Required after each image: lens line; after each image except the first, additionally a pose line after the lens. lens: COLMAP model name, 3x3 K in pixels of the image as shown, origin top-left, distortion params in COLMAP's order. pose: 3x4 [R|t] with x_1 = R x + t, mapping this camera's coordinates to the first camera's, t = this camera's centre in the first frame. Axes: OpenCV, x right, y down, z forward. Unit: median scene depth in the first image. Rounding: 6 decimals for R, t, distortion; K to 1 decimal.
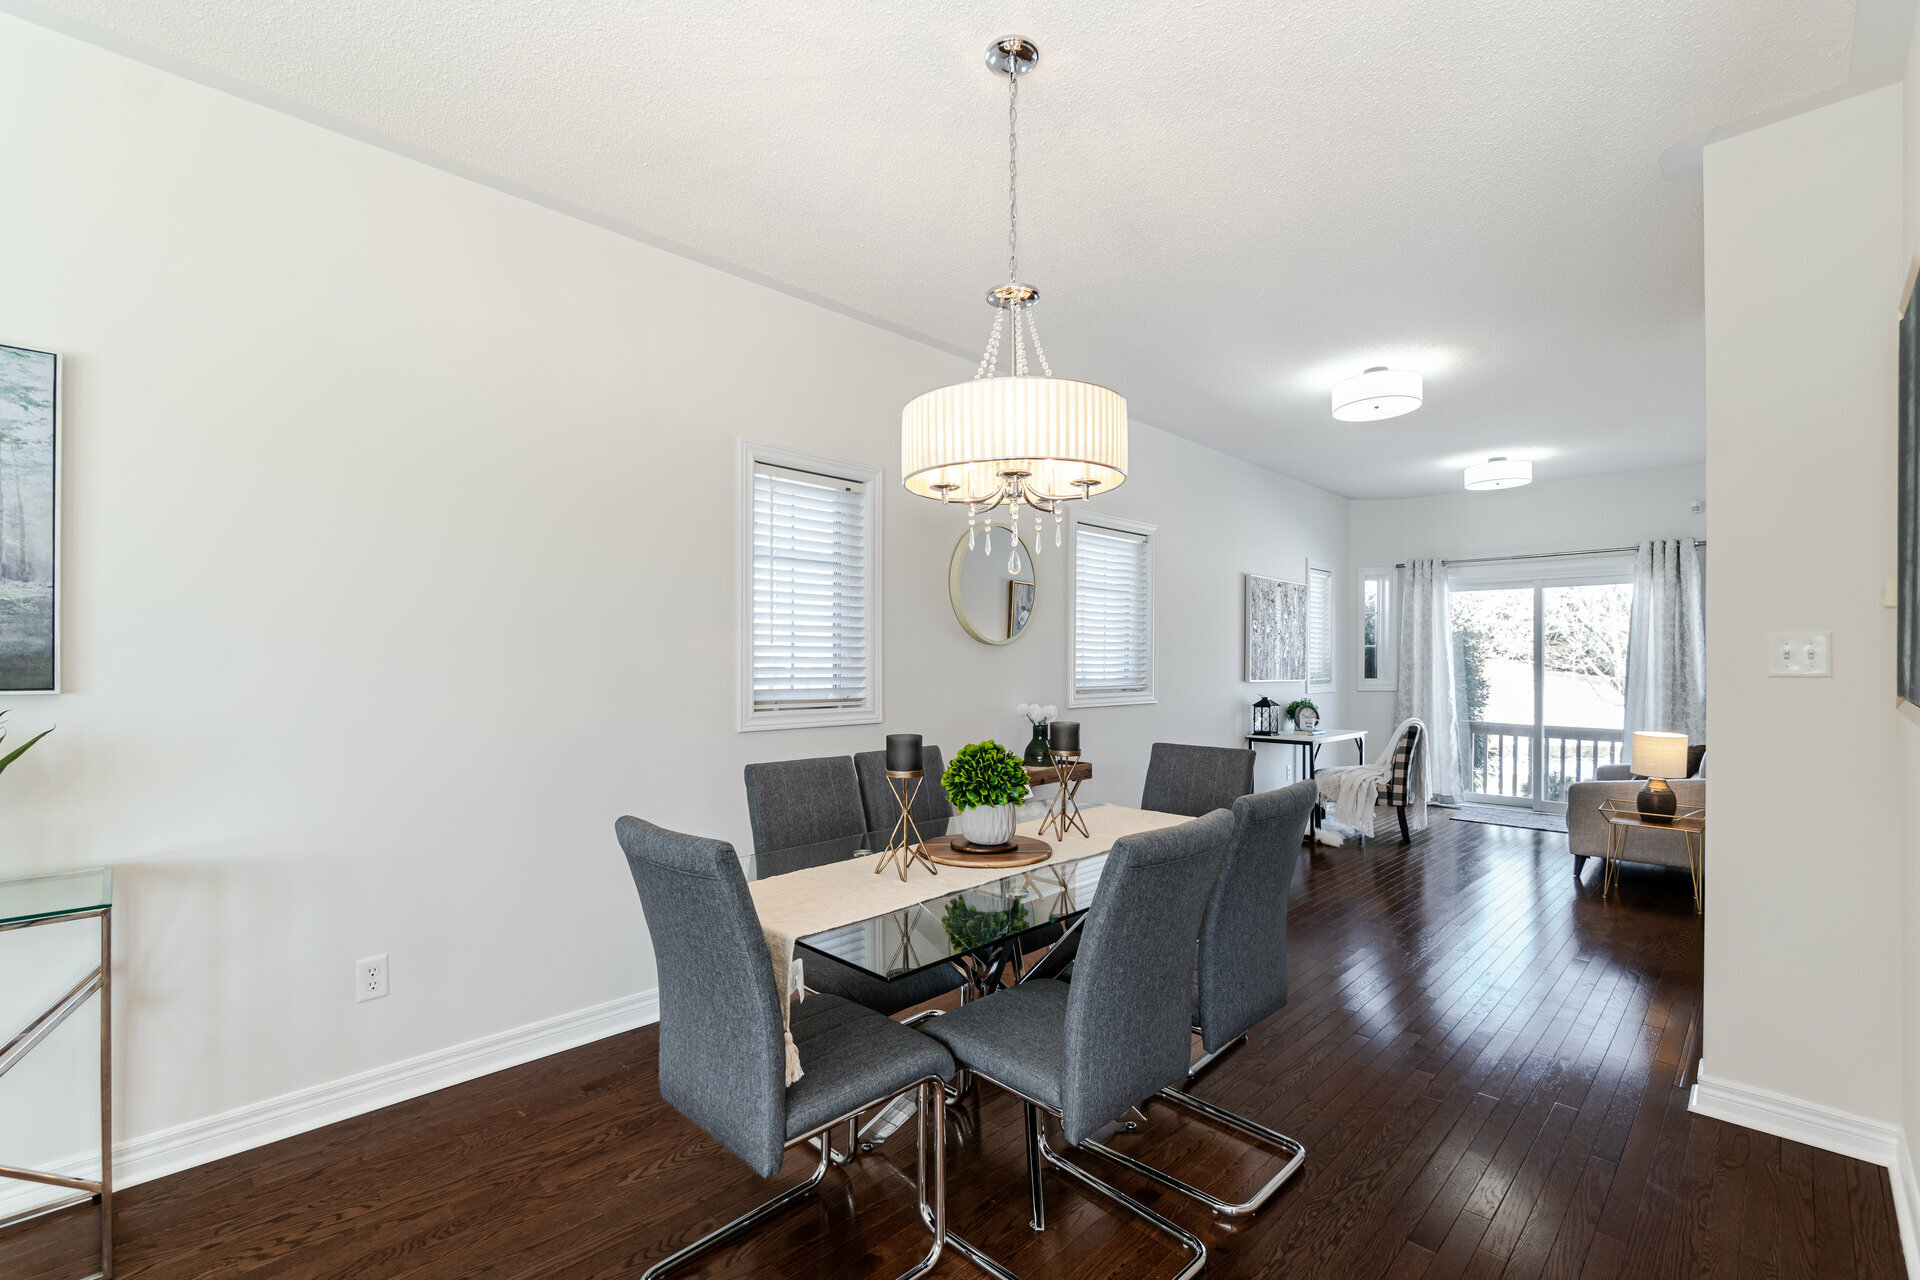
lens RADIAL K [[847.3, 0, 941.1], [0, 847.3, 665.0], [0, 0, 1]] dist [-0.002653, -0.000349]
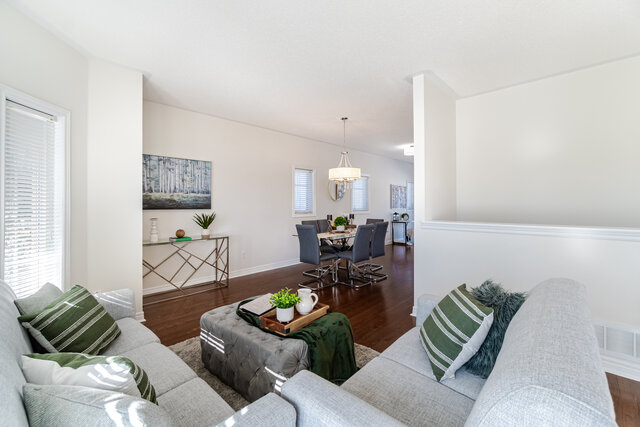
lens RADIAL K [[274.7, 0, 318.5], [0, 274.7, 208.2], [0, 0, 1]] dist [-0.000515, -0.000039]
pose [[0.999385, -0.005149, 0.034694, -0.072375], [0.004844, 0.999949, 0.008865, 0.001970], [-0.034738, -0.008691, 0.999359, -0.434902]]
